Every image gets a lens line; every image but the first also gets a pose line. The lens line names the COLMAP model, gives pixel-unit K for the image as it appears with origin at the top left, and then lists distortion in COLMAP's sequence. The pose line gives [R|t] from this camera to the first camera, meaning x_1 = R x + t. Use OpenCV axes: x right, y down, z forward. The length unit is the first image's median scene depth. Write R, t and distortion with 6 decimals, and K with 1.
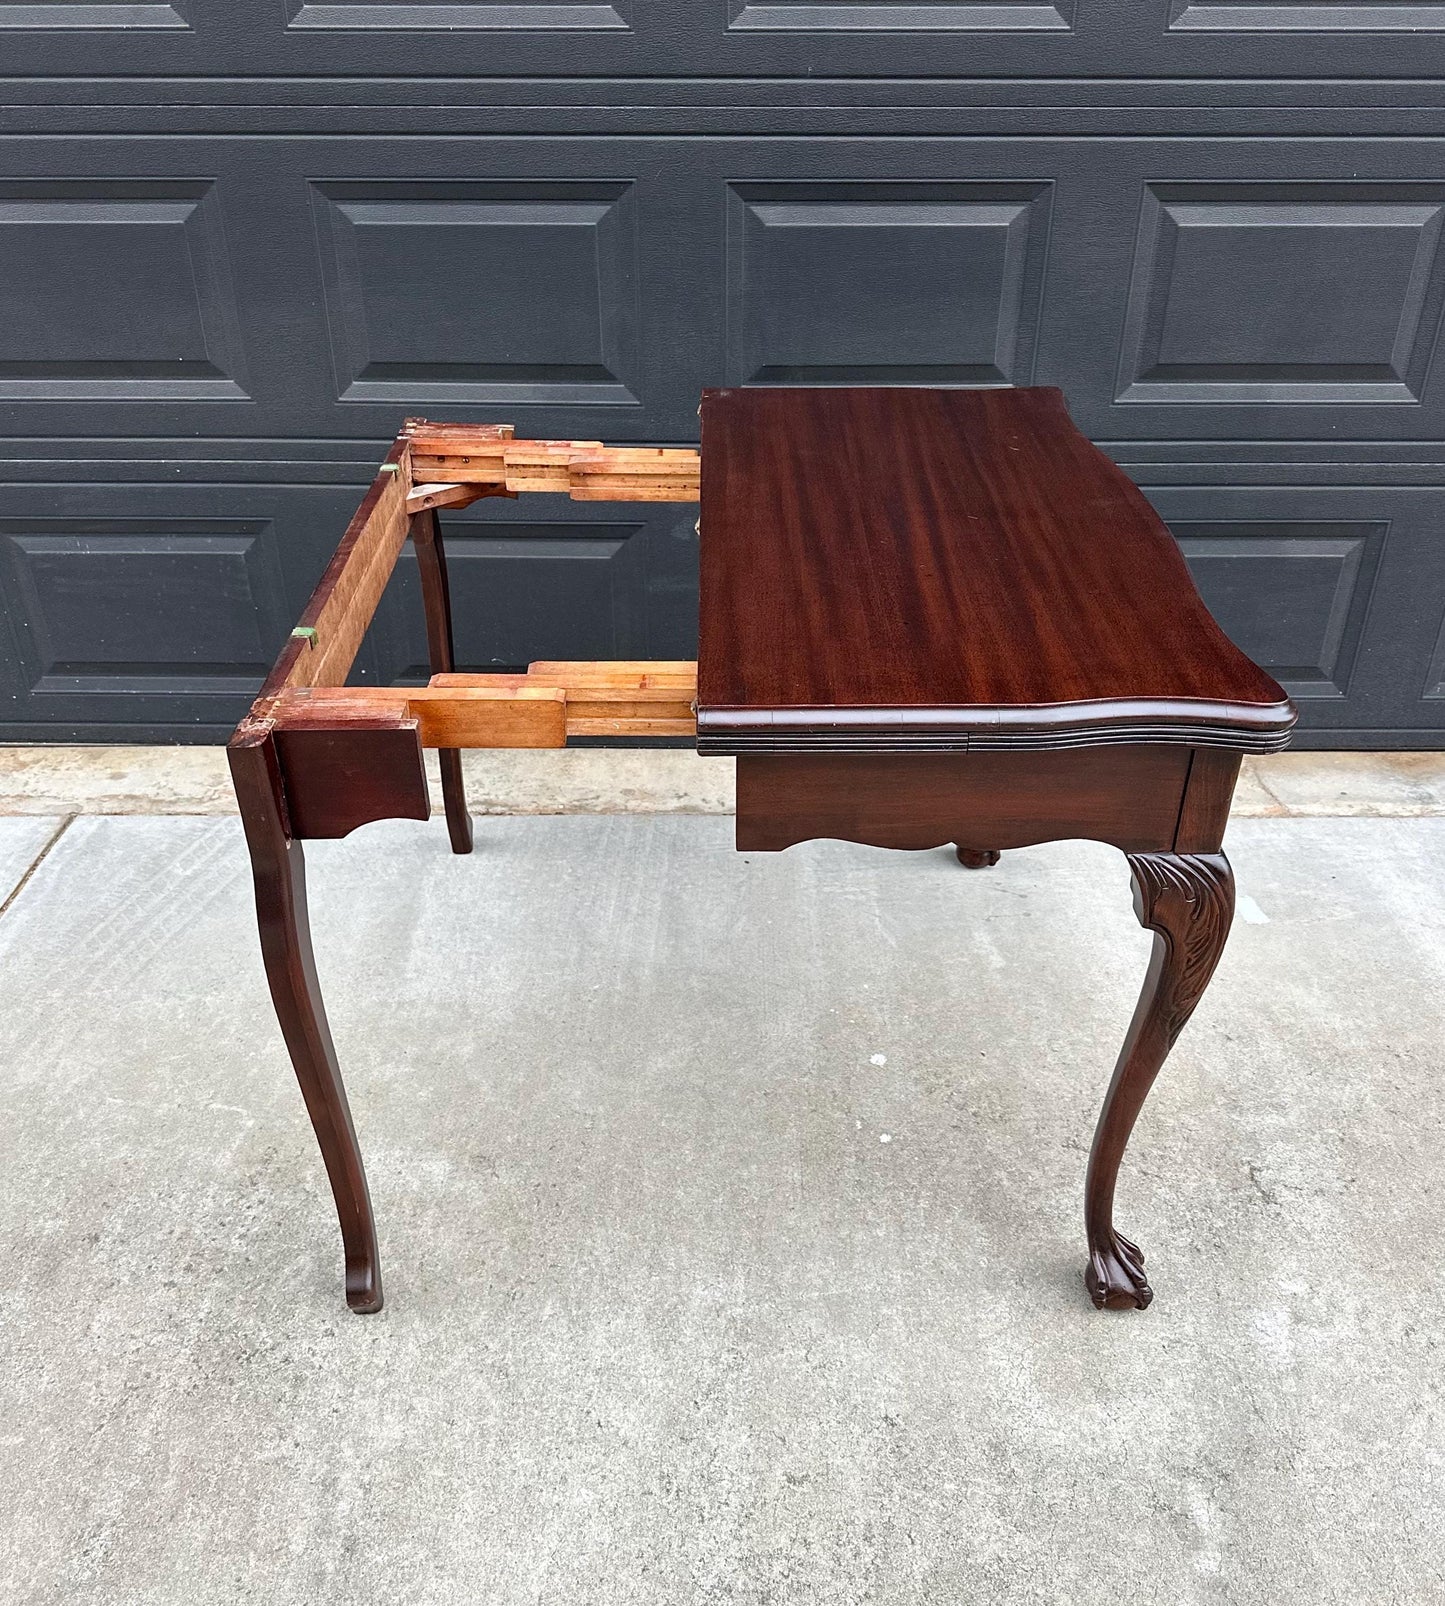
lens RADIAL K [[1437.8, 0, 718.1], [0, 1437.8, 815.1], [0, 0, 1]] dist [0.041416, -0.060921]
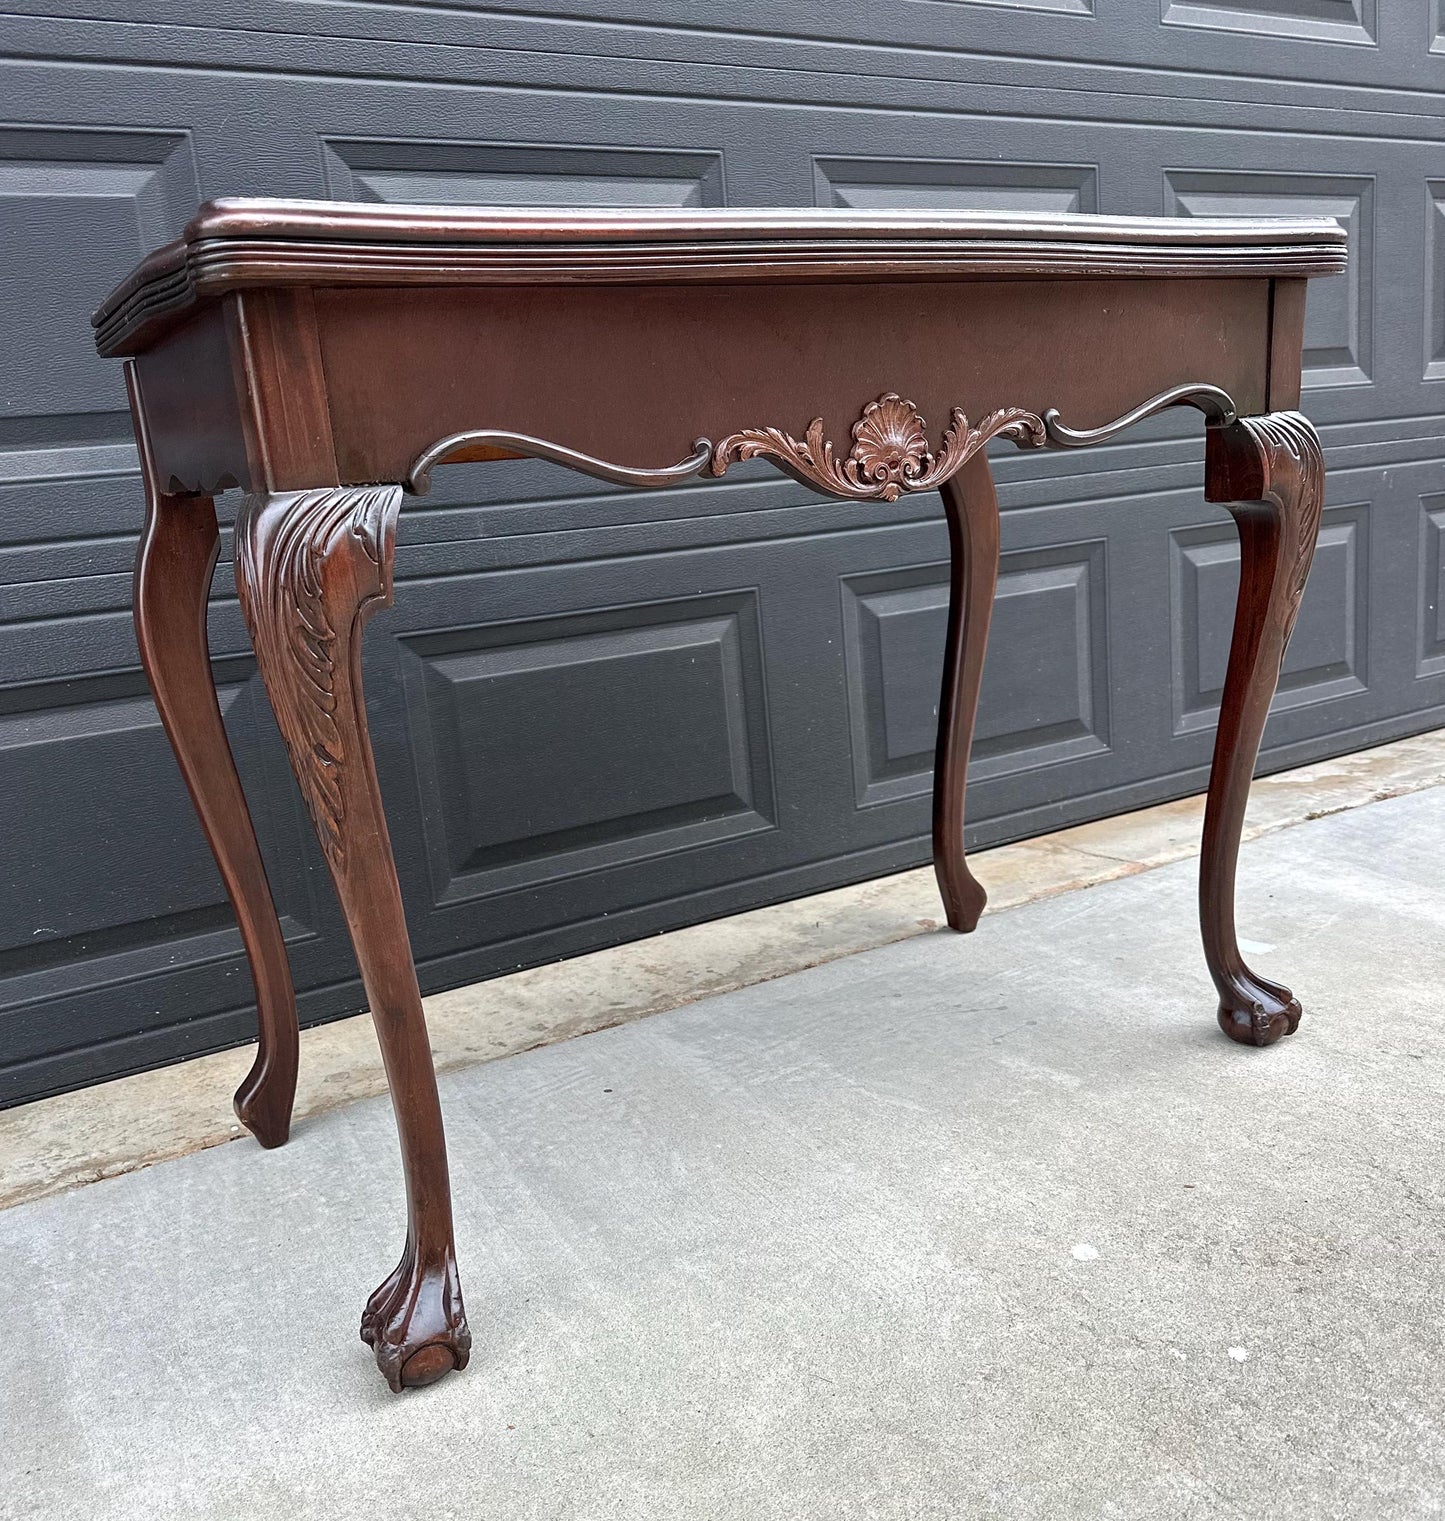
lens RADIAL K [[1364.4, 0, 709.7], [0, 1364.4, 785.0], [0, 0, 1]] dist [0.112729, -0.174468]
pose [[0.862076, -0.183733, 0.472299, -0.211573], [0.333740, 0.907165, -0.256262, 0.086224], [-0.381369, 0.378542, 0.843364, 0.478429]]
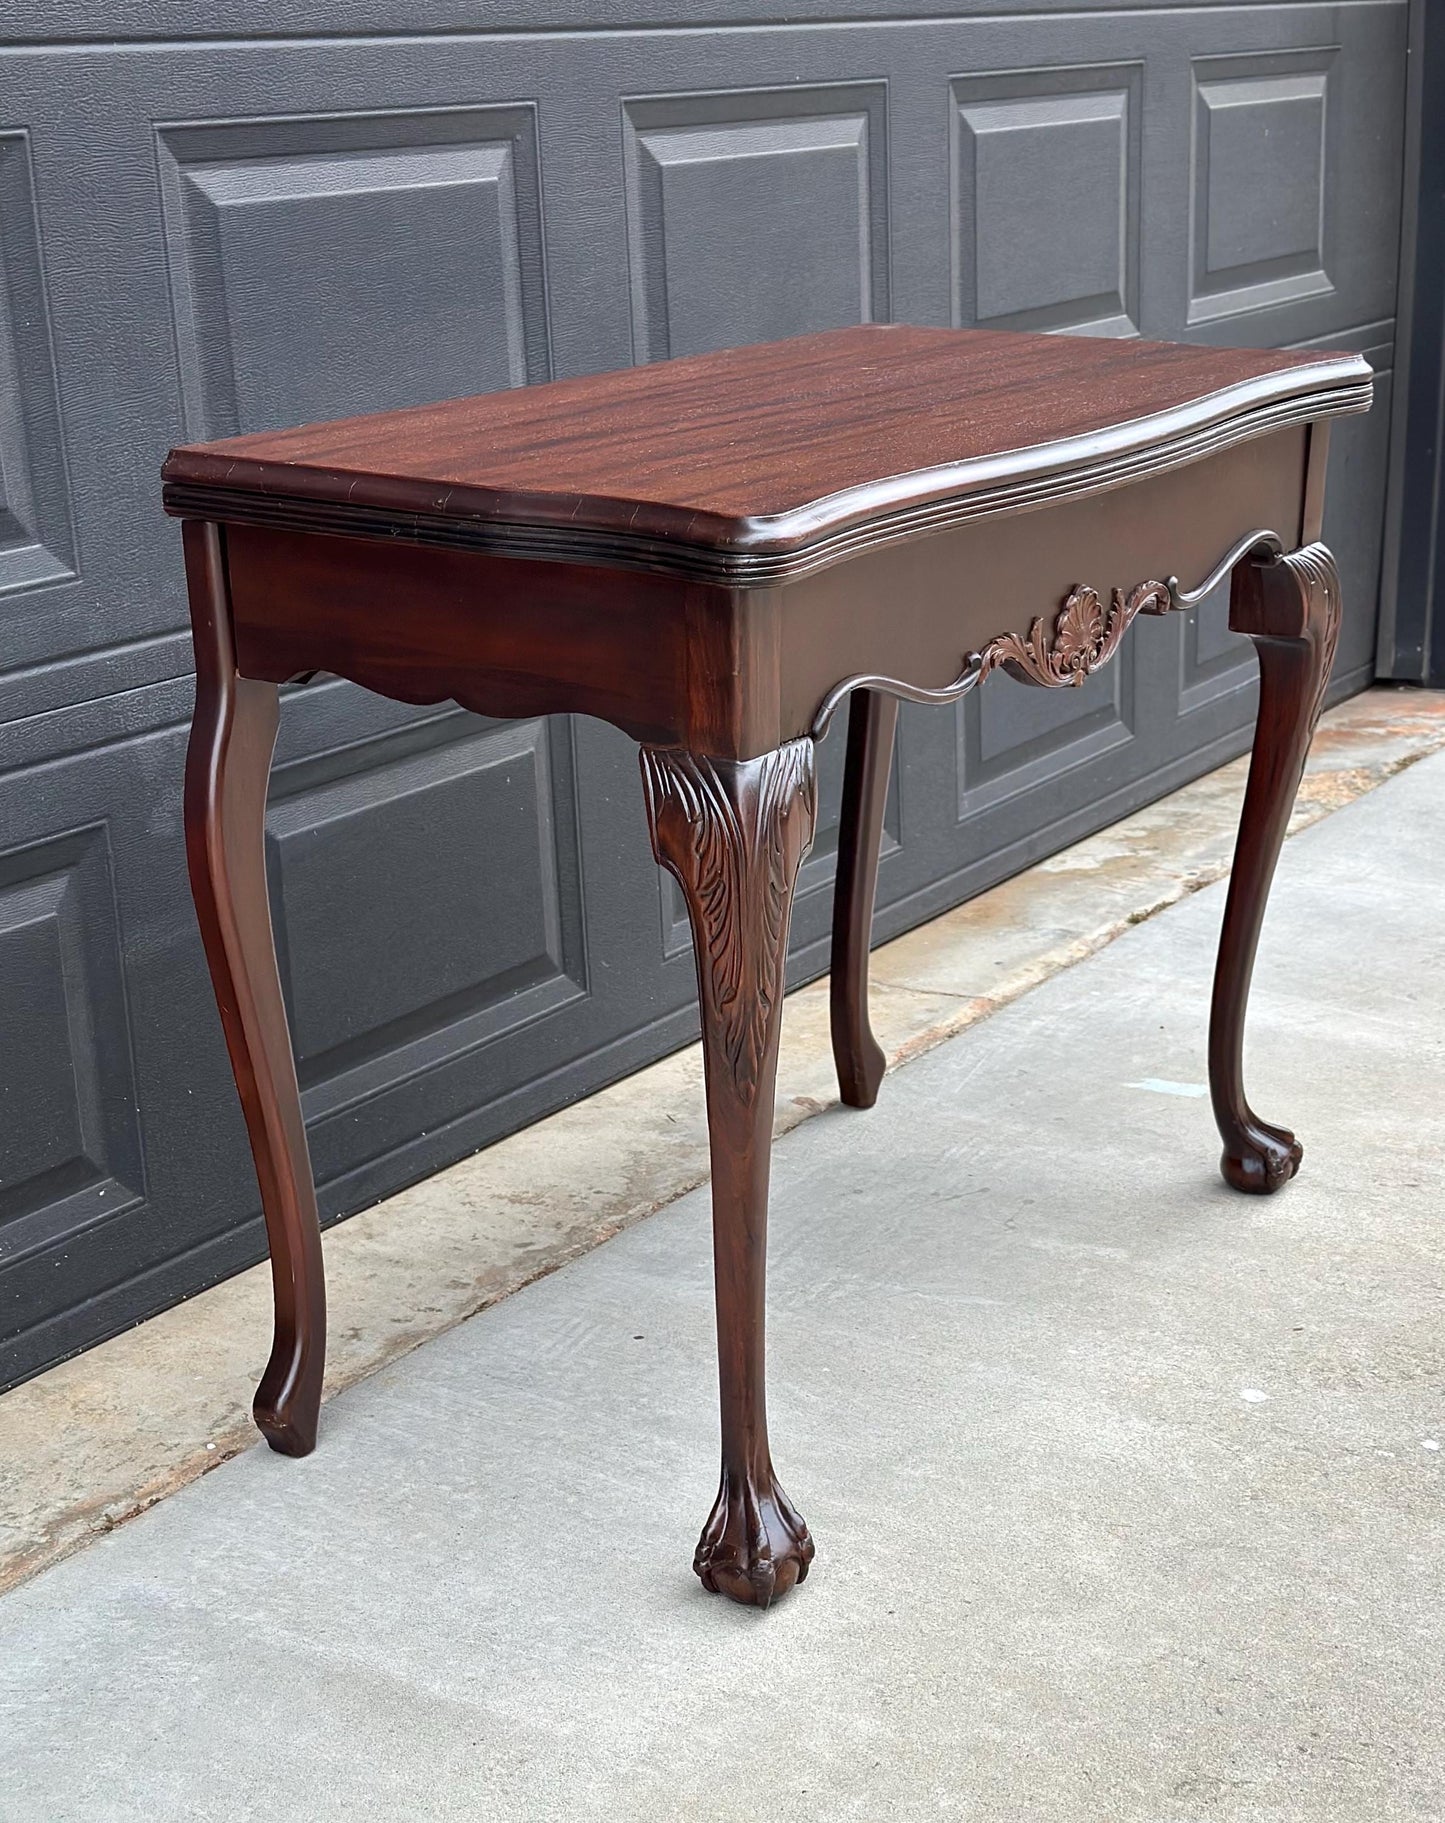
lens RADIAL K [[2919.3, 0, 727.6], [0, 2919.3, 981.7], [0, 0, 1]] dist [0.151887, 0.000000]
pose [[0.551358, -0.274803, 0.787711, -0.815391], [0.460976, 0.887316, -0.013108, -0.055556], [-0.695346, 0.370343, 0.615906, 0.312092]]
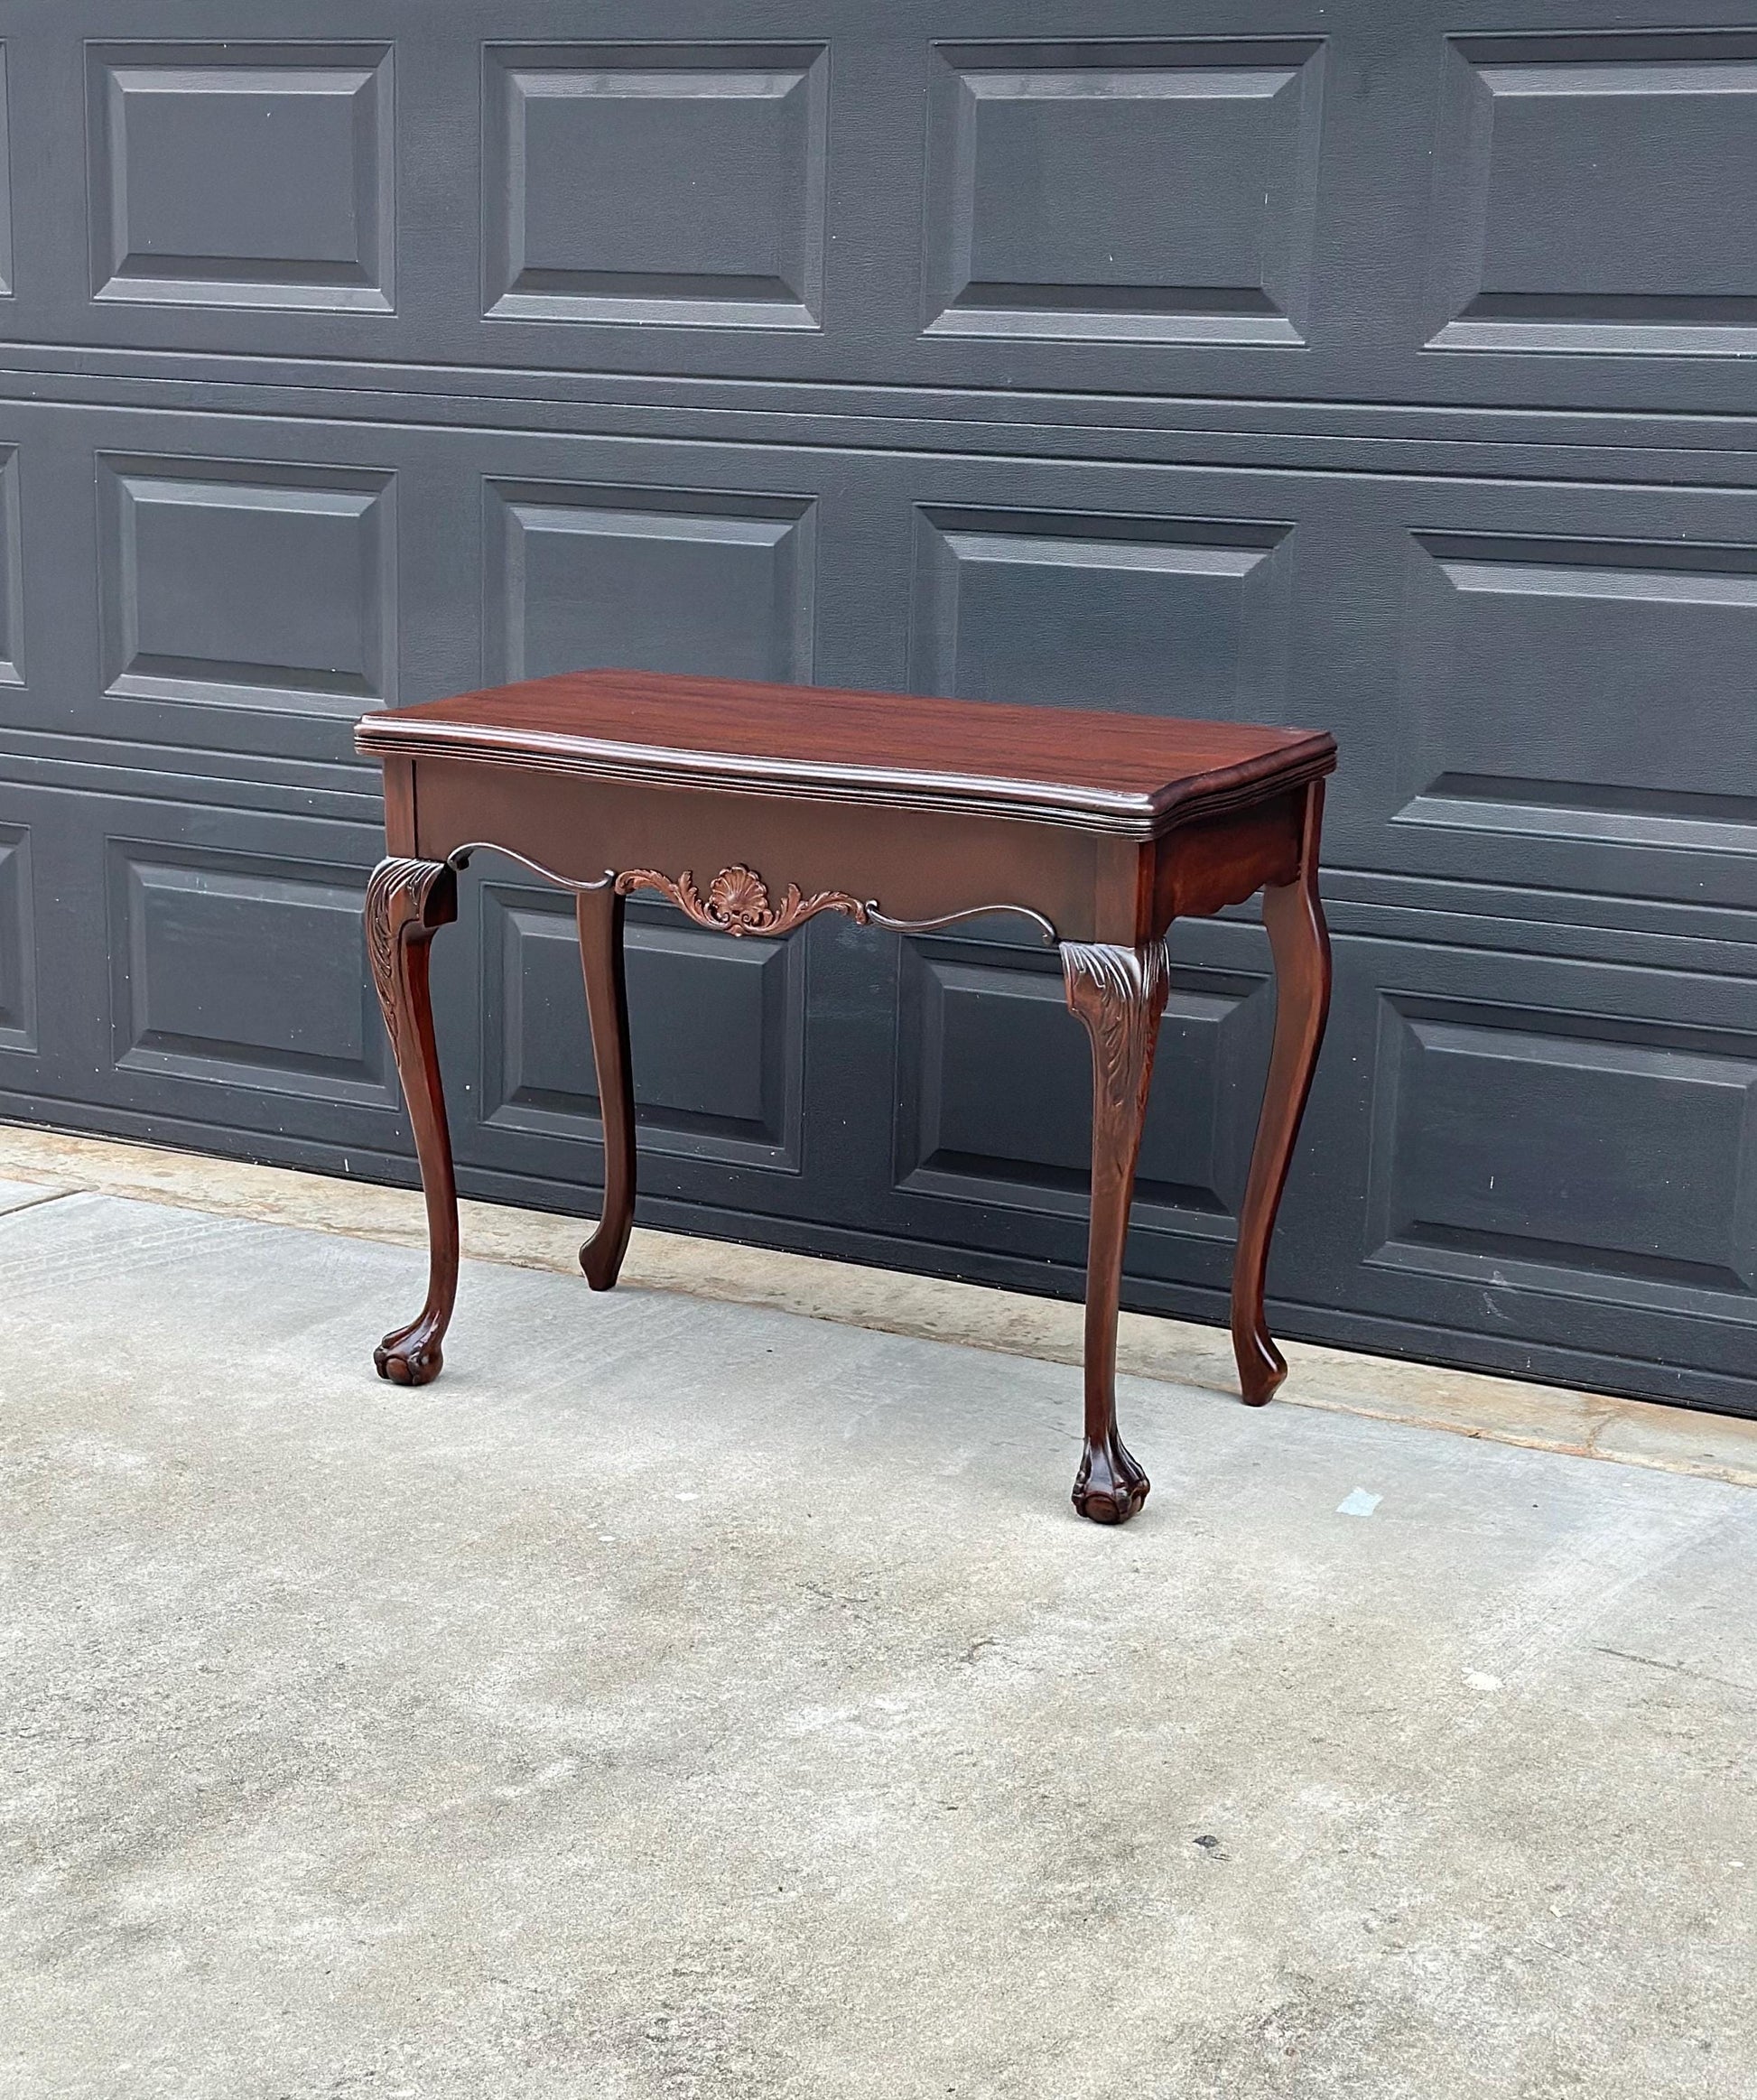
lens RADIAL K [[3525.5, 0, 884.6], [0, 3525.5, 1096.8], [0, 0, 1]] dist [0.141815, 0.000000]
pose [[0.885889, 0.124723, -0.446817, 0.923186], [-0.263581, 0.927930, -0.263573, 0.399439], [0.381741, 0.351269, 0.854918, -0.588272]]
